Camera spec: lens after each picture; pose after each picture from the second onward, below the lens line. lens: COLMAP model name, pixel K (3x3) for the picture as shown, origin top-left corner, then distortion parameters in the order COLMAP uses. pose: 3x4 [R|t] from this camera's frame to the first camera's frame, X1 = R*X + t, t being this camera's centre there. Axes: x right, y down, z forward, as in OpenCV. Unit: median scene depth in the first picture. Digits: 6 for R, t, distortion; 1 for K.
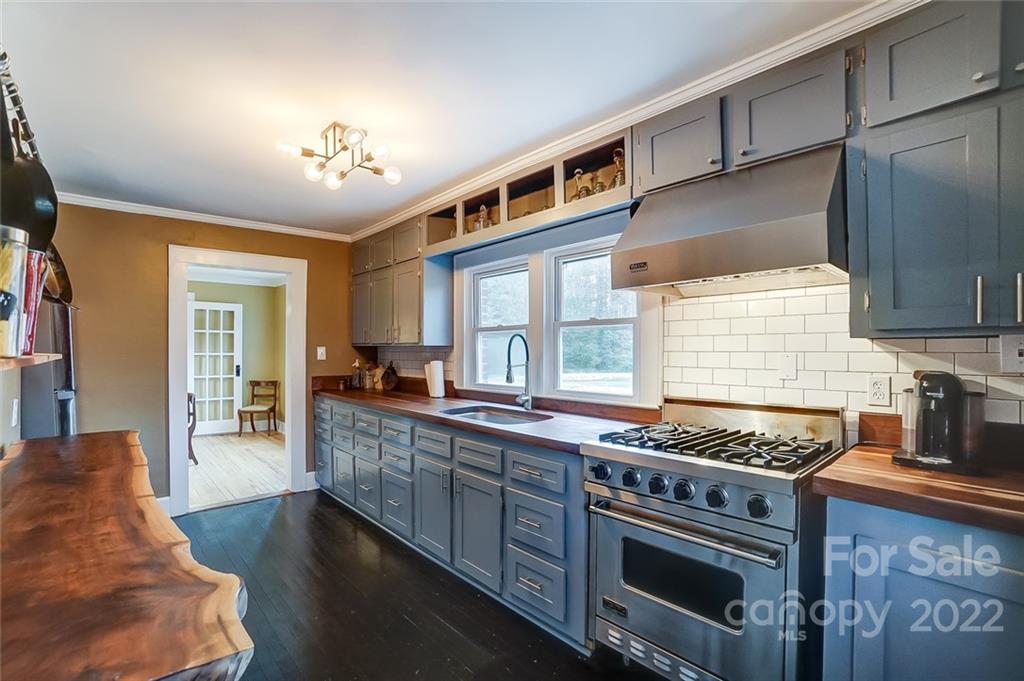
lens RADIAL K [[466.3, 0, 508.8], [0, 466.3, 346.1], [0, 0, 1]] dist [-0.002898, 0.004378]
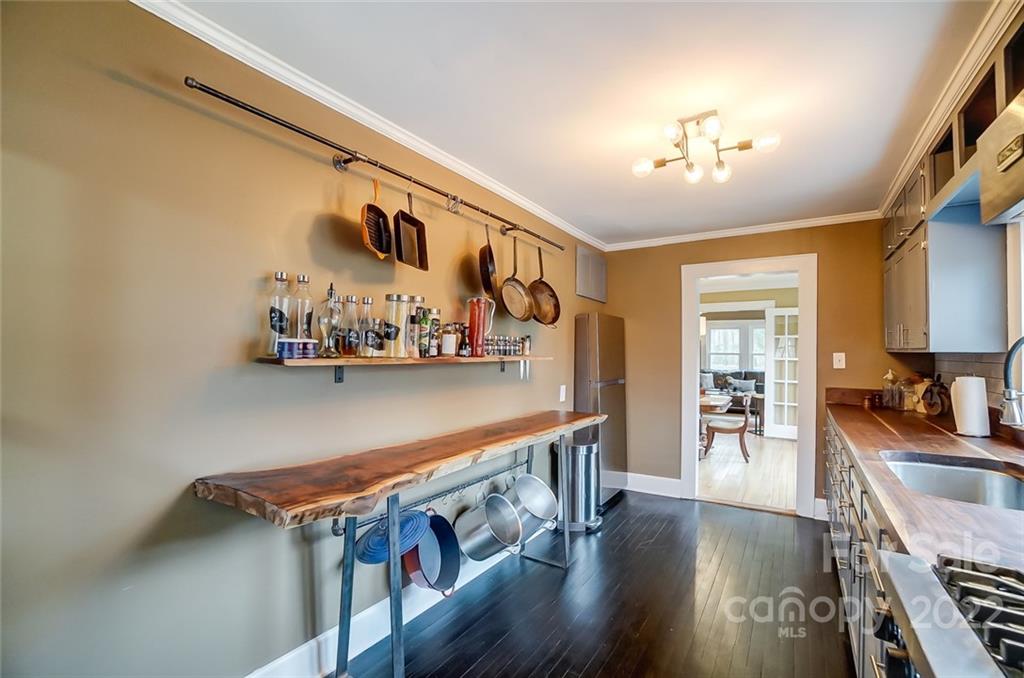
lens RADIAL K [[466.3, 0, 518.6], [0, 466.3, 341.7], [0, 0, 1]] dist [-0.002898, 0.004378]
pose [[0.294140, -0.017600, -0.955600, 0.345904], [-0.000228, 0.999829, -0.018485, -0.004112], [0.955762, 0.005655, 0.294086, 0.316329]]
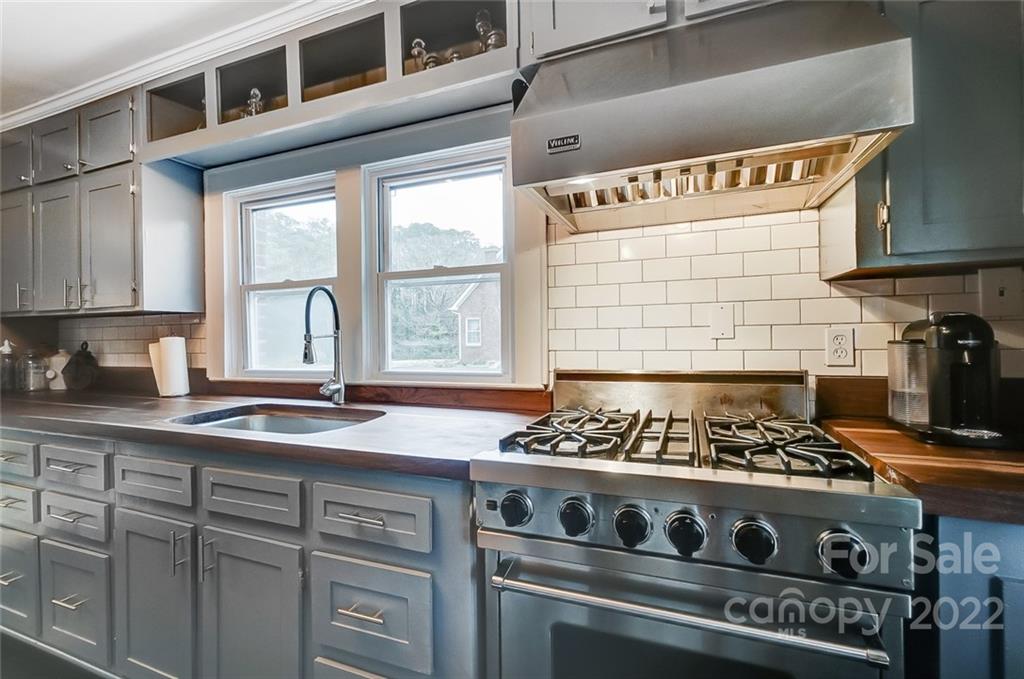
lens RADIAL K [[466.3, 0, 518.5], [0, 466.3, 334.5], [0, 0, 1]] dist [-0.002898, 0.004378]
pose [[0.898703, -0.011150, 0.438415, -0.018829], [0.010705, 0.999937, 0.003486, 0.040764], [-0.438426, 0.001560, 0.898766, 0.324715]]
